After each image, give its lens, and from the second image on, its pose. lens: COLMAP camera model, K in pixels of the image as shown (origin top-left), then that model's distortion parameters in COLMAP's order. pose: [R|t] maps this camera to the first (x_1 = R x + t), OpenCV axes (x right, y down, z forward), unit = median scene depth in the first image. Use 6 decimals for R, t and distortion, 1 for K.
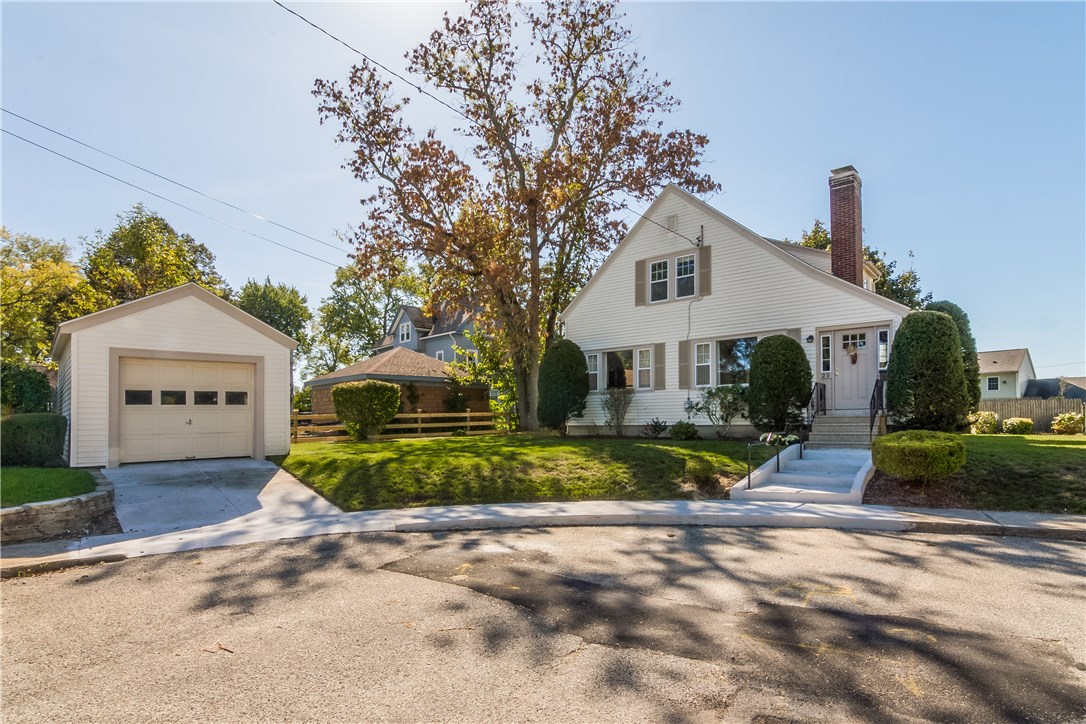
lens RADIAL K [[541.2, 0, 540.2], [0, 541.2, 371.6], [0, 0, 1]] dist [0.004218, -0.006058]
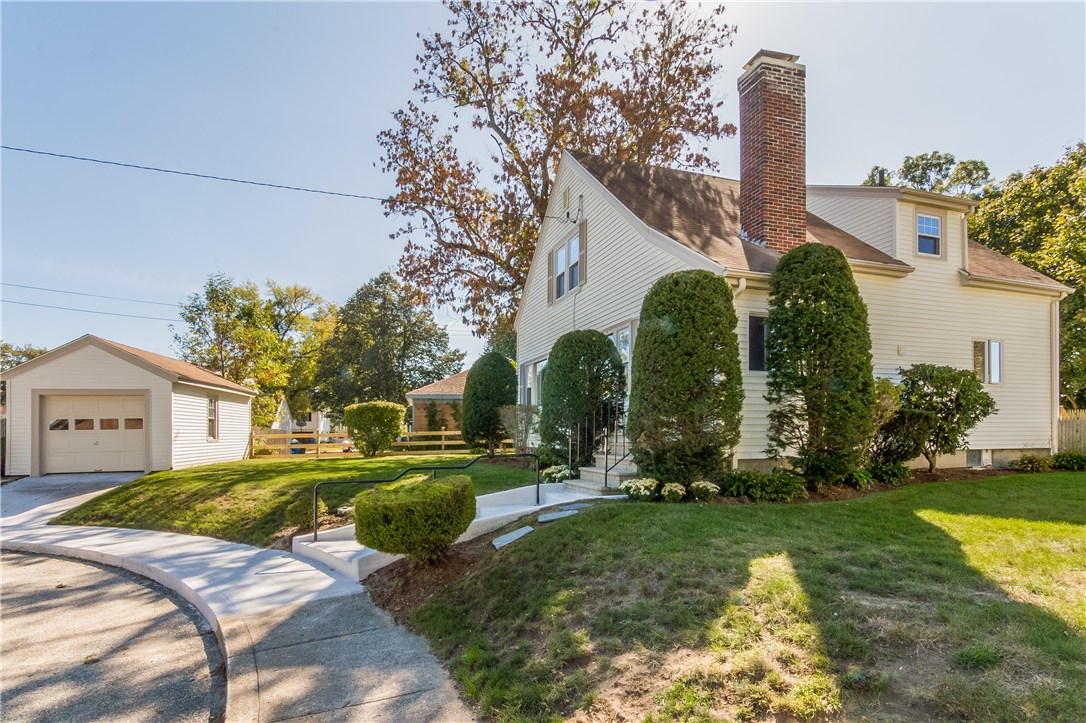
lens RADIAL K [[541.2, 0, 540.2], [0, 541.2, 371.1], [0, 0, 1]] dist [0.004218, -0.006058]
pose [[0.843758, -0.057593, -0.533624, 0.962927], [0.047411, 0.998337, -0.032783, 0.013891], [0.534625, 0.002361, 0.845086, 0.468737]]
